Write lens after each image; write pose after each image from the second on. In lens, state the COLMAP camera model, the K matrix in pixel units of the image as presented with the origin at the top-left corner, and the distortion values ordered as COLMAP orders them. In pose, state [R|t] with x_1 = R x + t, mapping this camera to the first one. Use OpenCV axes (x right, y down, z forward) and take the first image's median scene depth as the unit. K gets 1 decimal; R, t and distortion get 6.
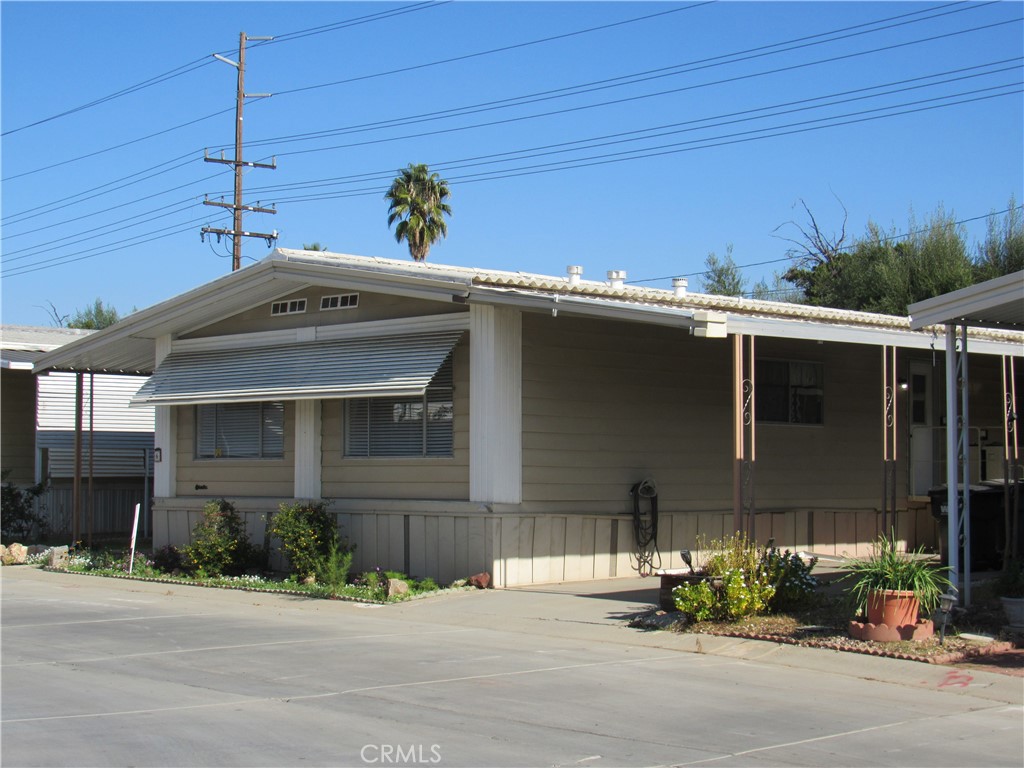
lens RADIAL K [[1827.3, 0, 513.3], [0, 1827.3, 384.3], [0, 0, 1]] dist [-0.122577, 0.000000]
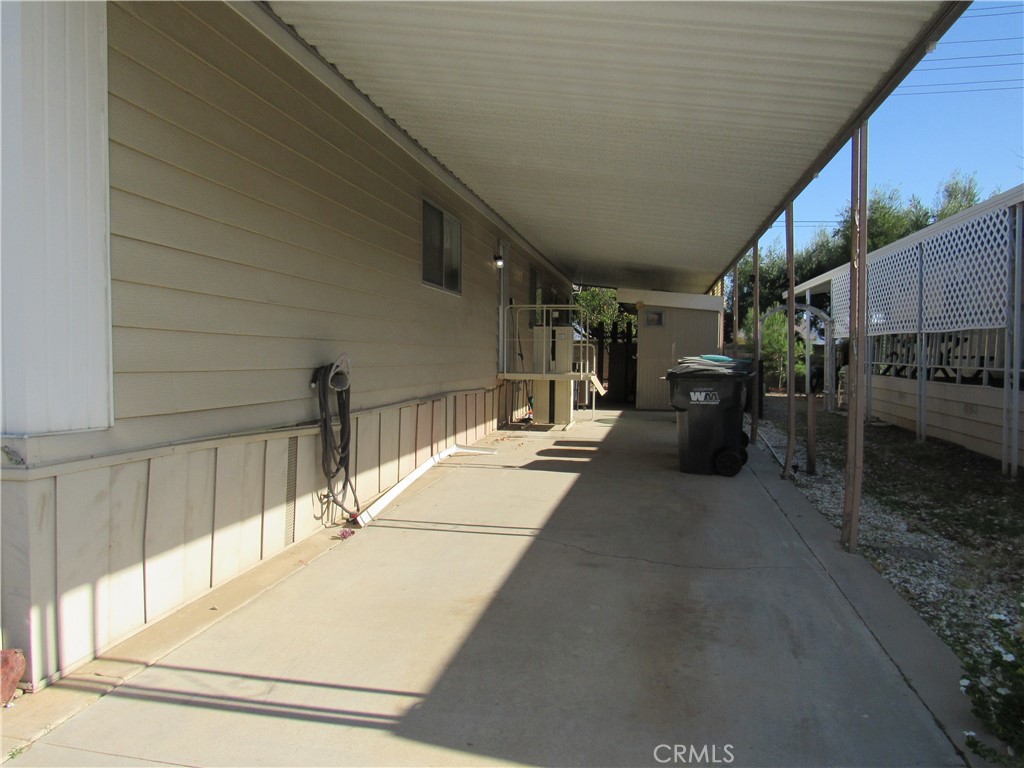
lens RADIAL K [[730.3, 0, 511.8], [0, 730.3, 383.2], [0, 0, 1]] dist [-0.021354, -0.001634]
pose [[0.814639, -0.022951, 0.579515, -0.013721], [-0.030059, 0.996203, 0.081707, 0.038258], [-0.579189, -0.083981, 0.810856, 0.765365]]
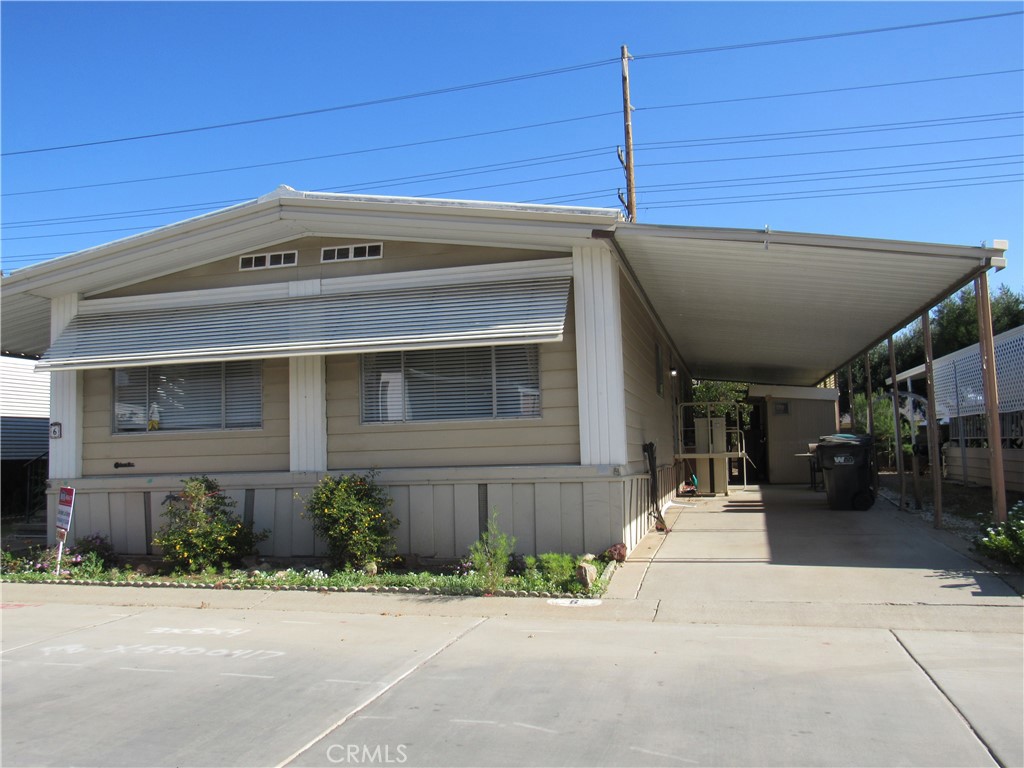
lens RADIAL K [[851.4, 0, 507.7], [0, 851.4, 386.9], [0, 0, 1]] dist [-0.027879, 0.007779]
pose [[0.850201, 0.014064, 0.526271, -0.253617], [0.003488, 0.999471, -0.032345, 0.035899], [-0.526447, 0.029335, 0.849702, 0.606988]]
